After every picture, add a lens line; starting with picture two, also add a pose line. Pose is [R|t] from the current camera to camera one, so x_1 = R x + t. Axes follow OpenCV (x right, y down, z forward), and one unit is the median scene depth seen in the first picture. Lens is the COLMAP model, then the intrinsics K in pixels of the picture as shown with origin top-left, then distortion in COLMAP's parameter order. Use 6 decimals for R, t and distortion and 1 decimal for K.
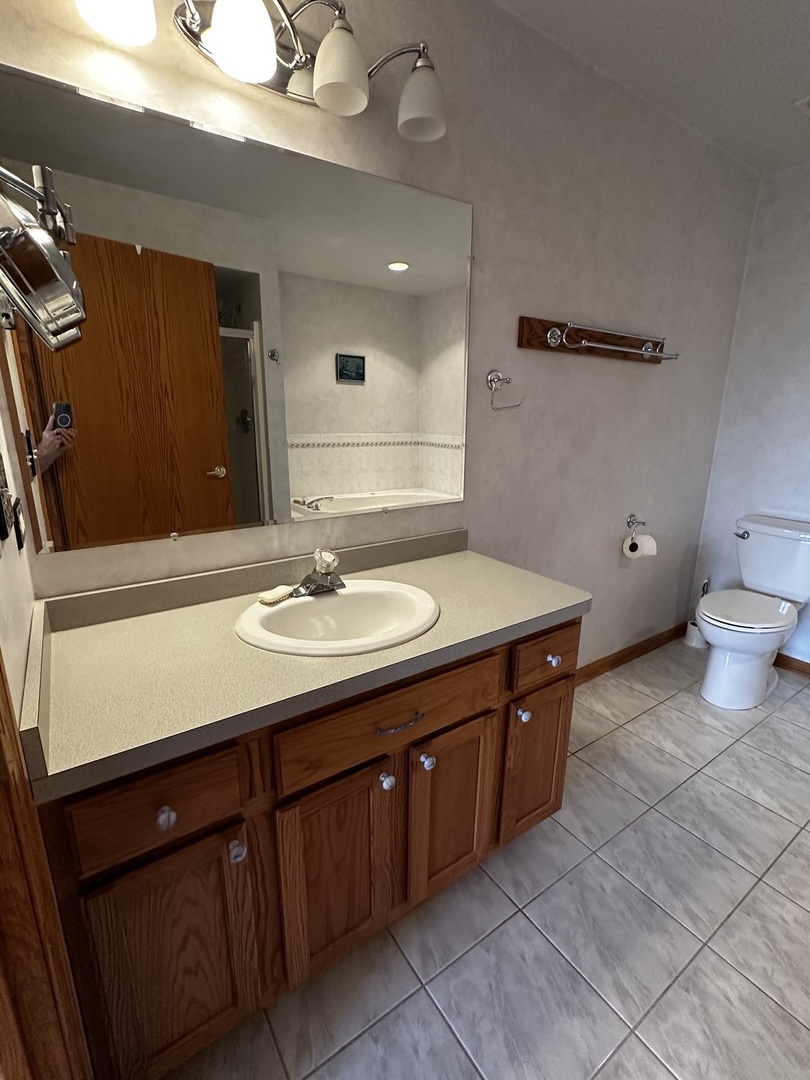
lens RADIAL K [[492.9, 0, 402.1], [0, 492.9, 539.8], [0, 0, 1]] dist [-0.000576, 0.000001]
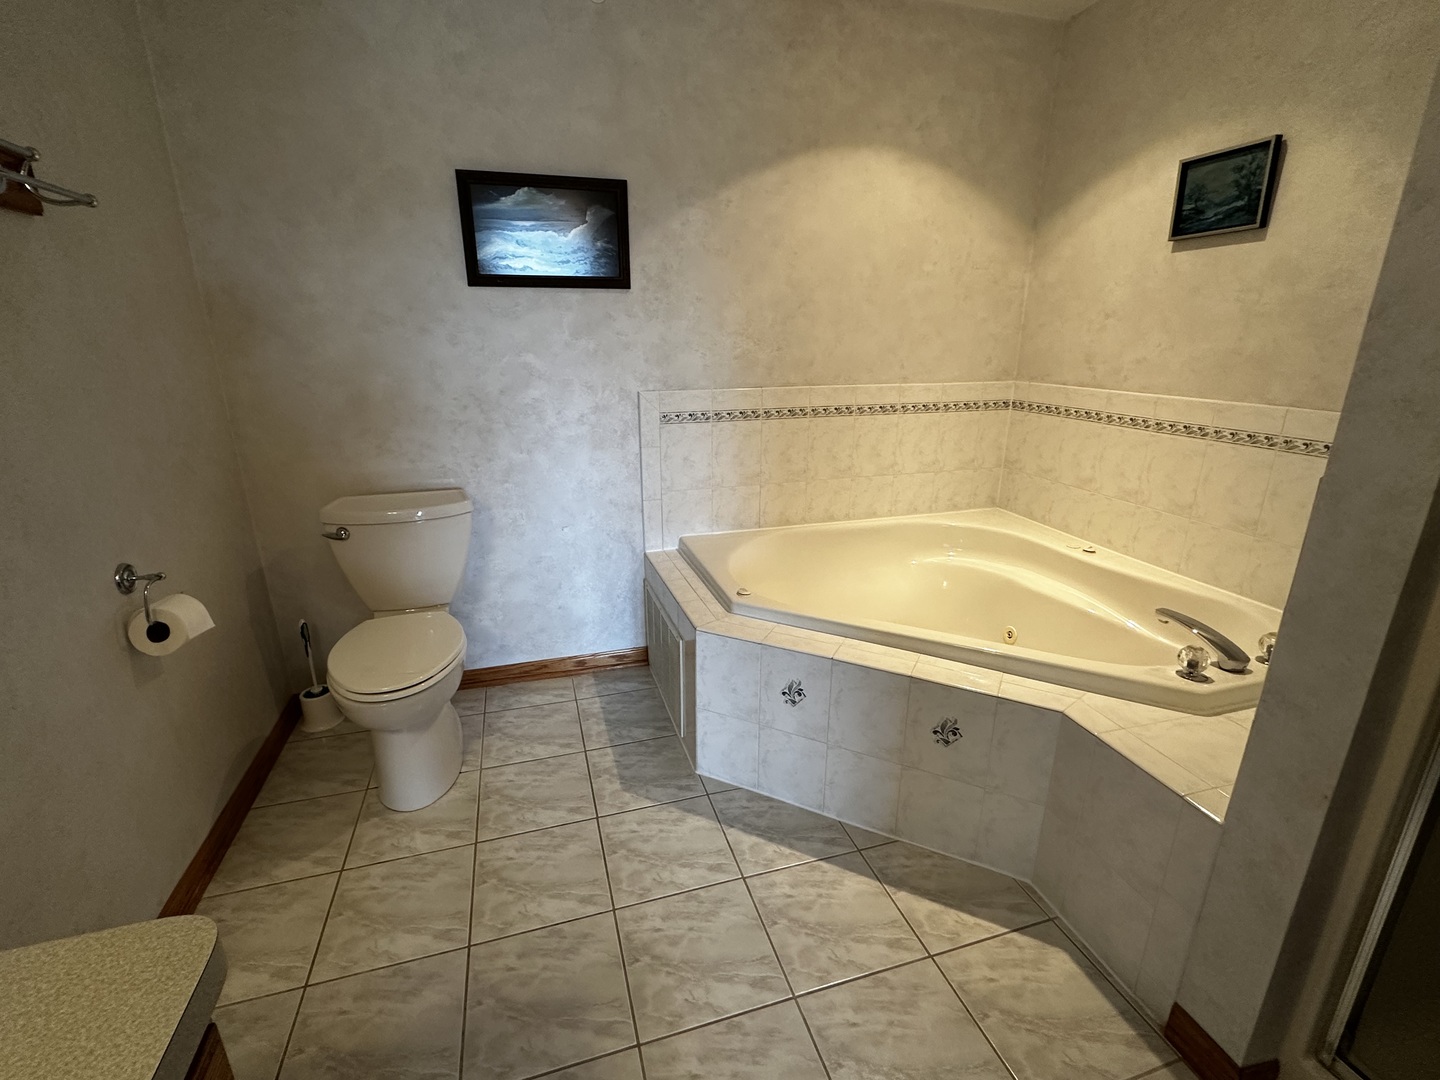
lens RADIAL K [[657.2, 0, 709.7], [0, 657.2, 537.7], [0, 0, 1]] dist [-0.000576, 0.000001]
pose [[0.302996, -0.300044, 0.904526, 0.100459], [0.251050, 0.940748, 0.227963, -0.077952], [-0.919330, 0.158009, 0.360369, 0.298819]]
